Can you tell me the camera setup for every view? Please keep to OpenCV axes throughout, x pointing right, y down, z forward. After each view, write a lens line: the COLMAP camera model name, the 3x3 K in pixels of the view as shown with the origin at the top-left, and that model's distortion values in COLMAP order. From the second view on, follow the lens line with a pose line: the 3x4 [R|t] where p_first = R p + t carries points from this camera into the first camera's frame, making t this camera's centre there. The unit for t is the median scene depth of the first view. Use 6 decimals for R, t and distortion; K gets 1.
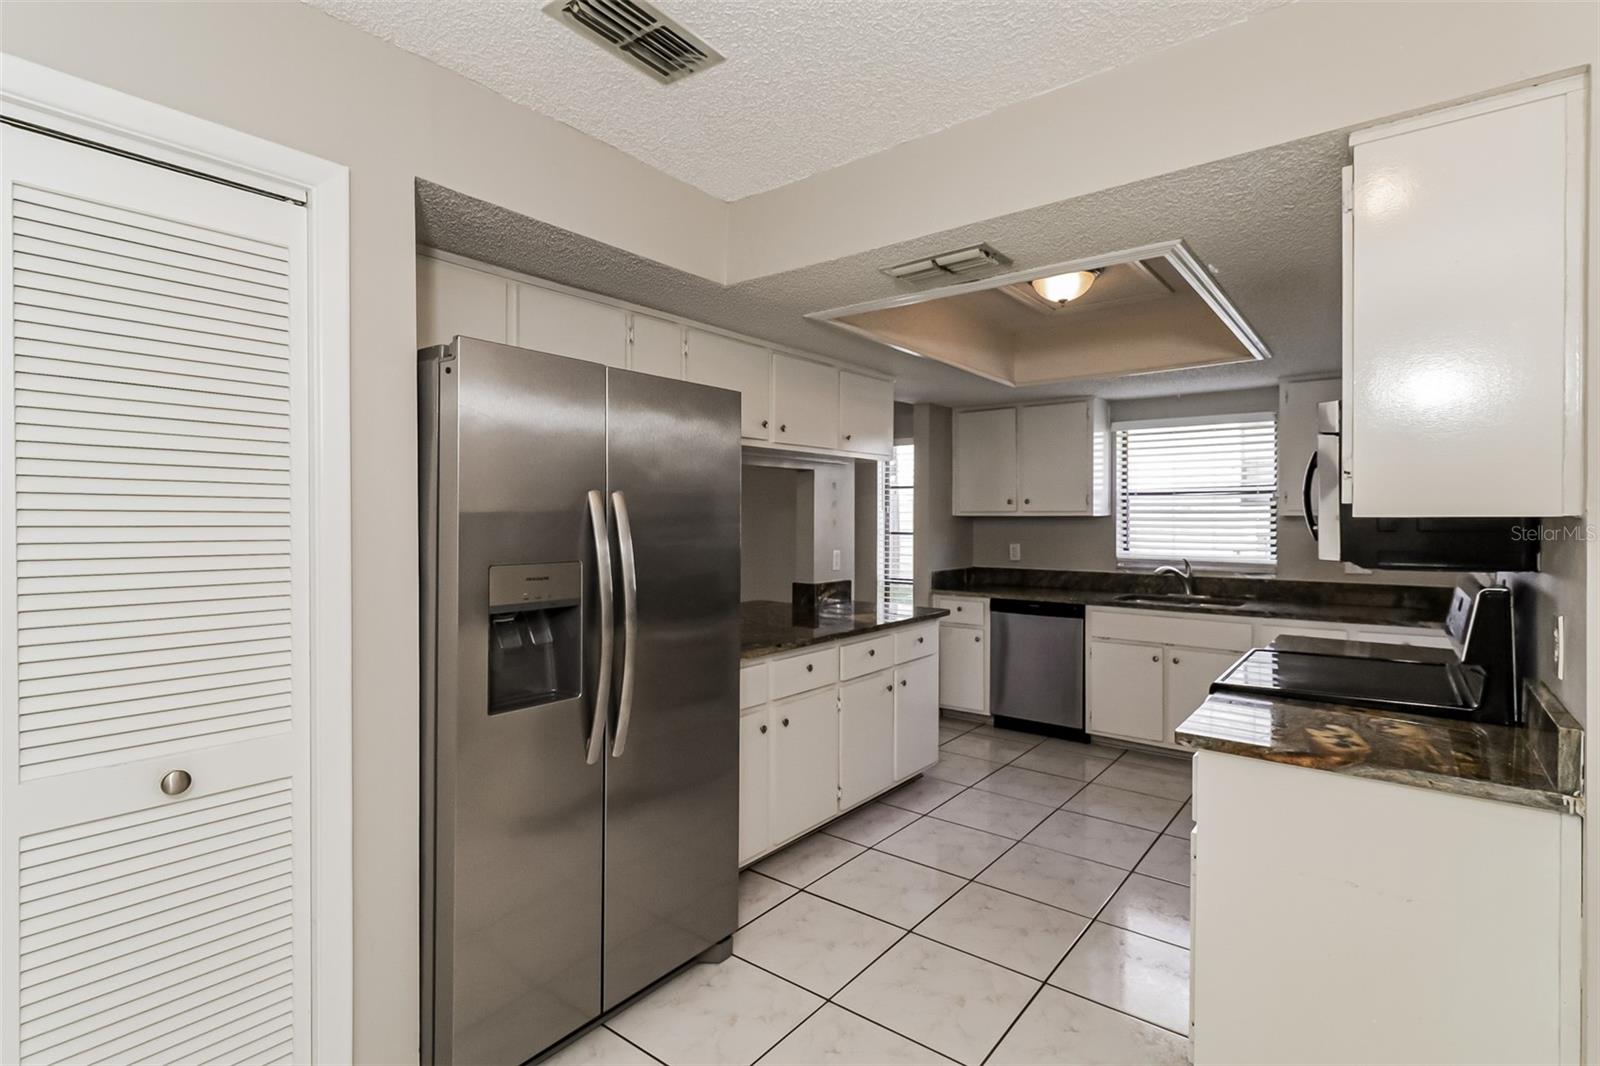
lens RADIAL K [[762.5, 0, 804.7], [0, 762.5, 526.2], [0, 0, 1]] dist [-0.007080, -0.001328]
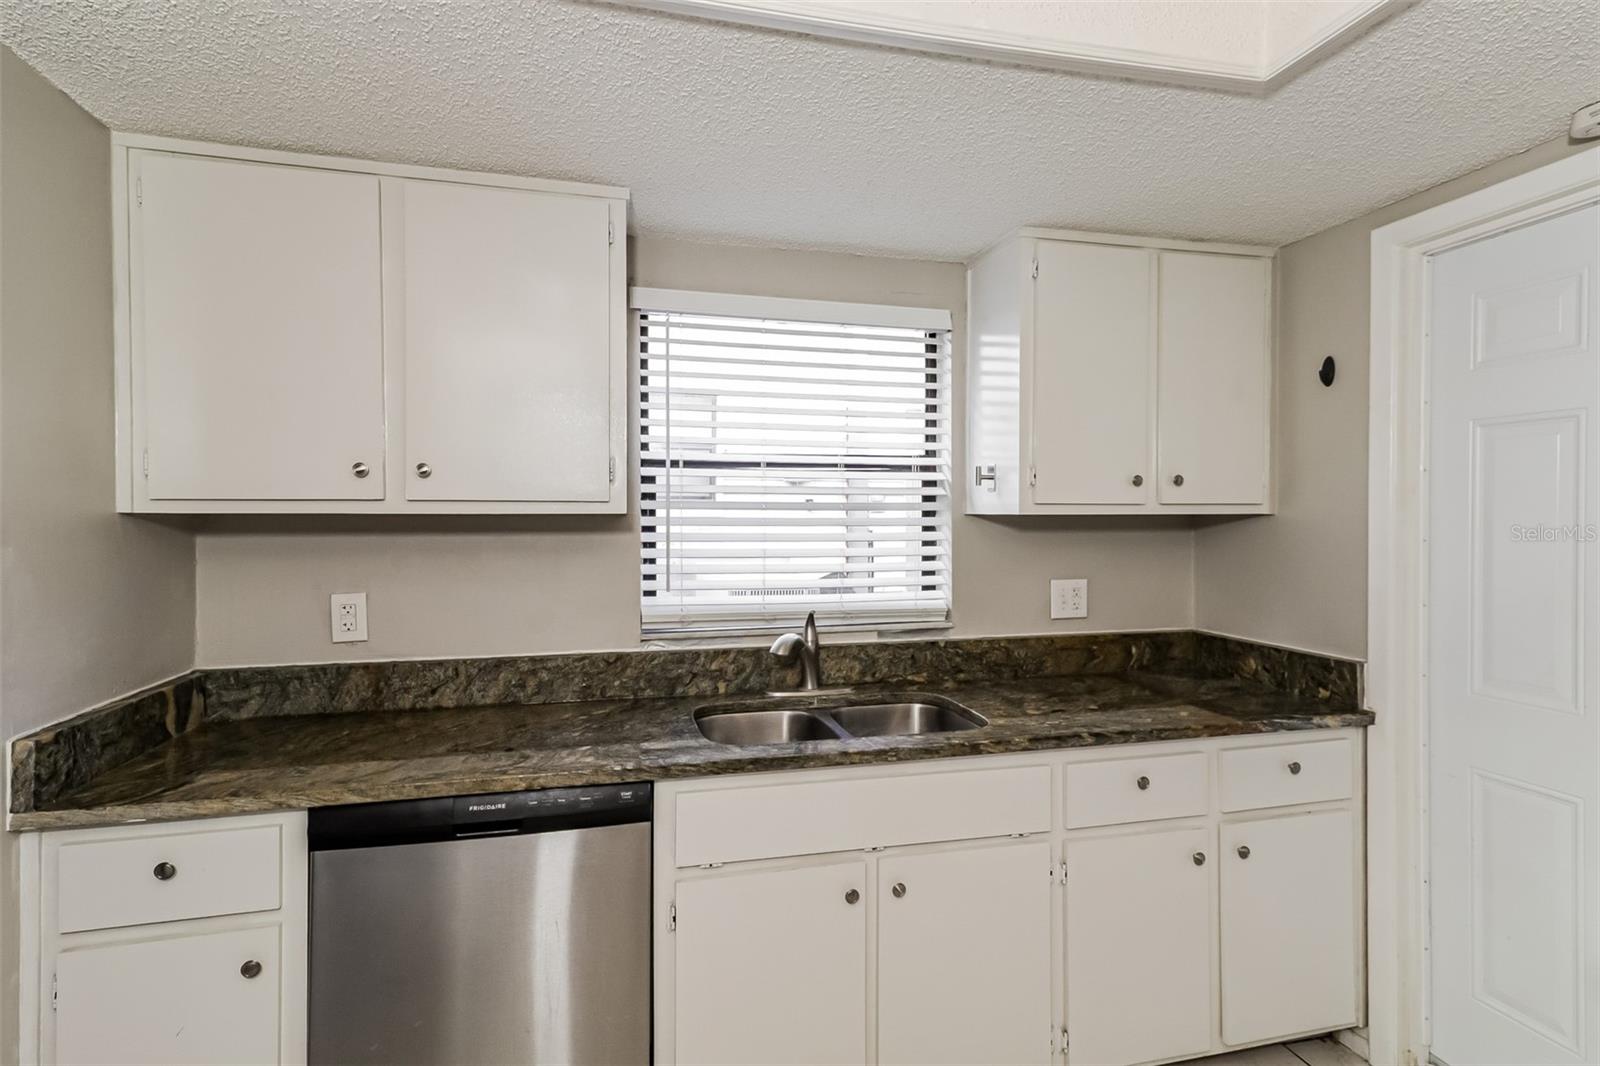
lens RADIAL K [[762.5, 0, 810.9], [0, 762.5, 522.8], [0, 0, 1]] dist [-0.007080, -0.001328]
pose [[0.569306, -0.007537, 0.822091, 0.121978], [0.004330, 0.999972, 0.006169, -0.011183], [-0.822114, 0.000047, 0.569323, 0.693572]]
